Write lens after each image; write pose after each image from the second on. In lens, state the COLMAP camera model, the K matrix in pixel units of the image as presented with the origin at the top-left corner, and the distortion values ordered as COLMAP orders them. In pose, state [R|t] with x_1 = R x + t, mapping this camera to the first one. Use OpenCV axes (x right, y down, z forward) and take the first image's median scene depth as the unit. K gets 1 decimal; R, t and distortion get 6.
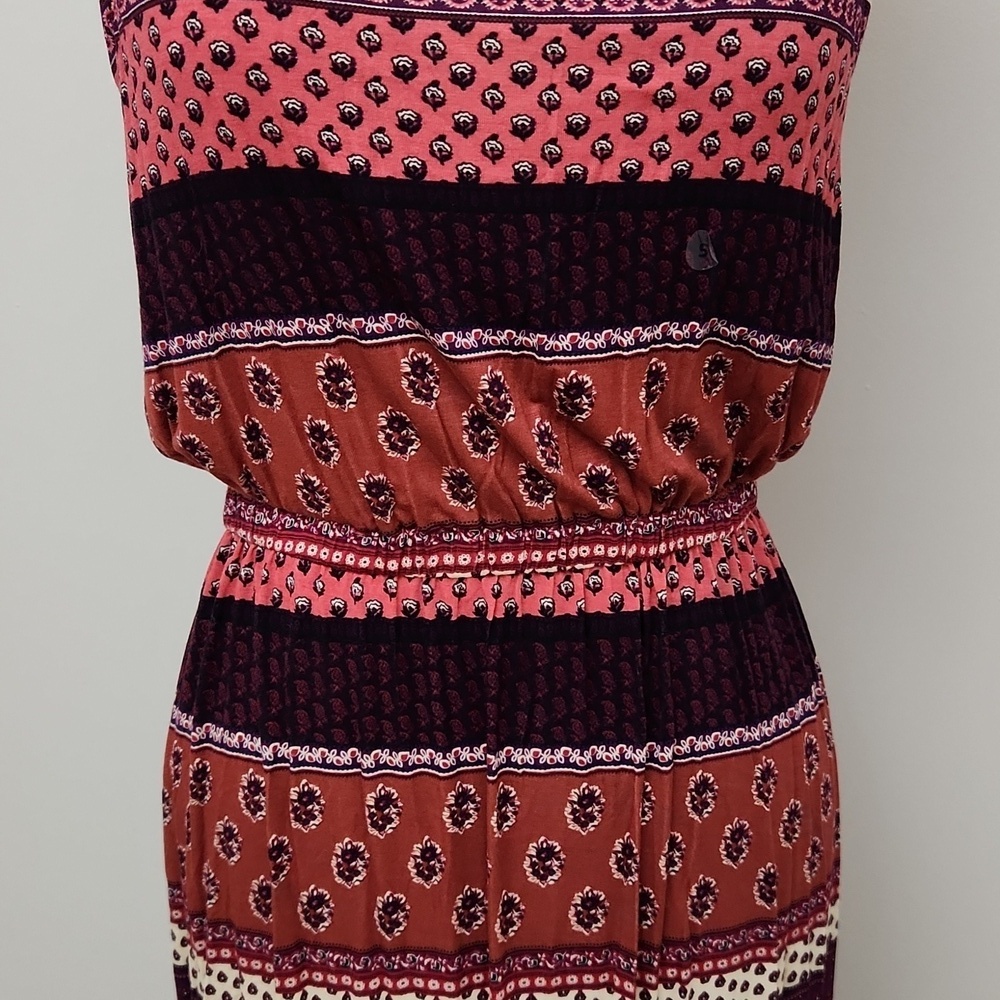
lens RADIAL K [[1448.9, 0, 500.2], [0, 1448.9, 504.4], [0, 0, 1]] dist [0.069654, 0.000000]
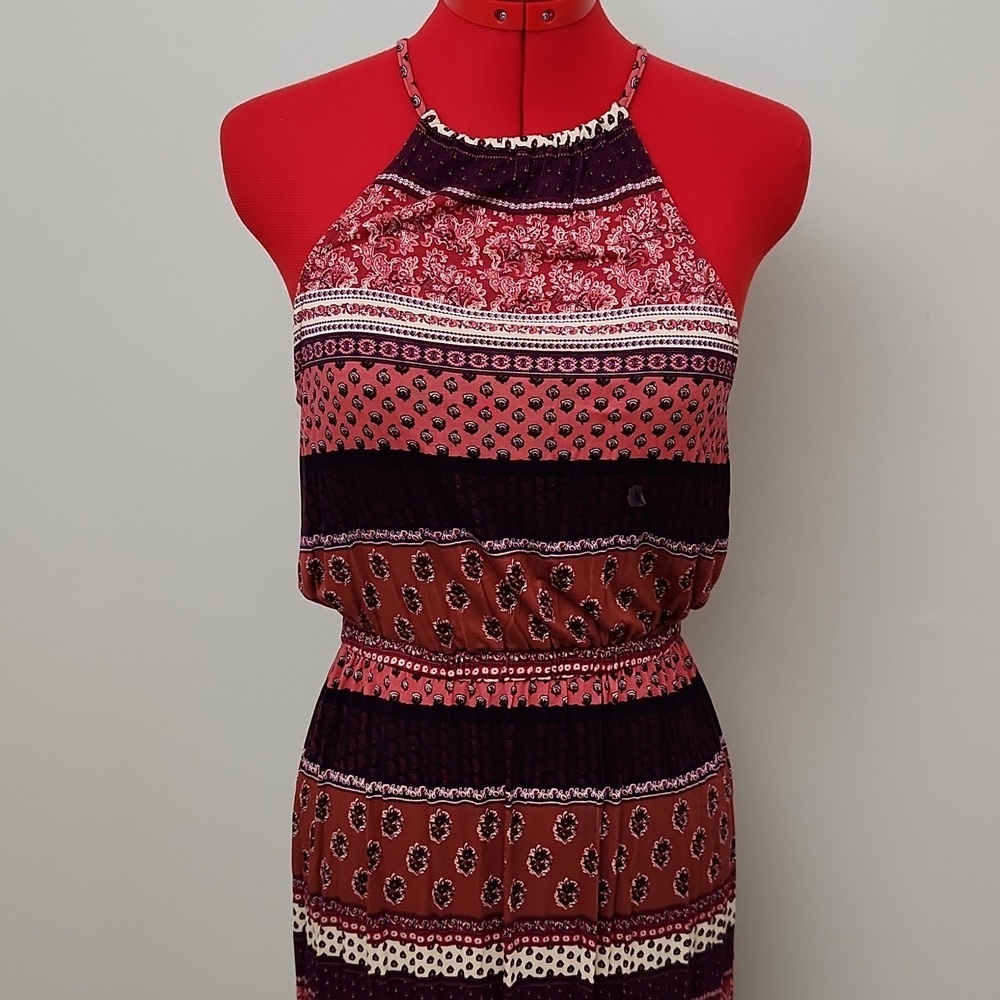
lens RADIAL K [[1448.9, 0, 509.5], [0, 1448.9, 494.3], [0, 0, 1]] dist [0.069654, 0.000000]
pose [[0.999760, 0.021703, -0.003047, -0.006910], [-0.021840, 0.998202, -0.055826, -0.069072], [0.001830, 0.055879, 0.998436, -0.643164]]
